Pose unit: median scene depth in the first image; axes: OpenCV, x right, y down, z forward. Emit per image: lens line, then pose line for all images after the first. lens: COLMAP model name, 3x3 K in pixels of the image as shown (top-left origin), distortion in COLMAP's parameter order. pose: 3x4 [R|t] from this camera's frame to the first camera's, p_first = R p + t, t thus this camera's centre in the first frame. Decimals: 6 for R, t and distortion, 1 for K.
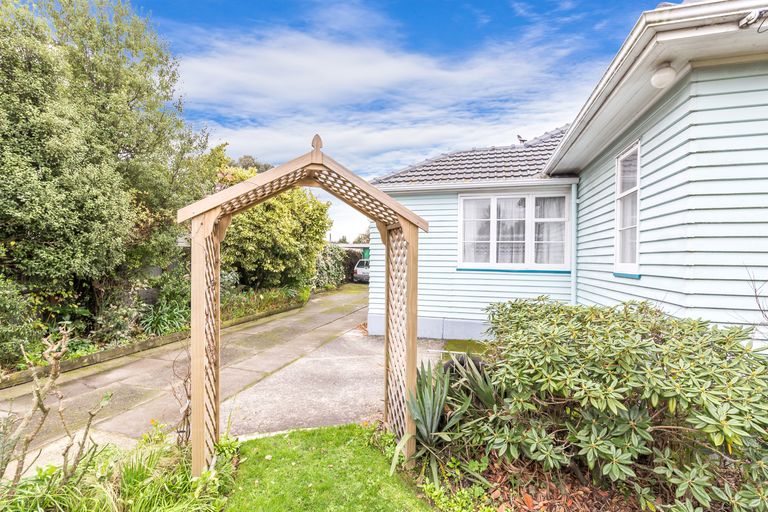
lens RADIAL K [[333.2, 0, 384.0], [0, 333.2, 256.0], [0, 0, 1]] dist [0.000673, 0.000080]
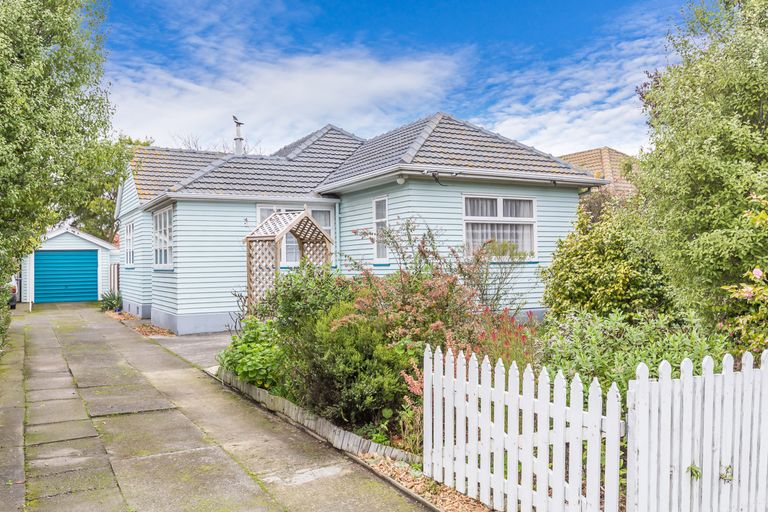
lens RADIAL K [[646.3, 0, 384.0], [0, 646.3, 256.0], [0, 0, 1]] dist [-0.062217, -0.001851]
pose [[0.697935, -0.019911, 0.715884, -1.242409], [0.020512, 0.999759, 0.007808, -0.012310], [-0.715867, 0.009235, 0.698176, -1.034152]]
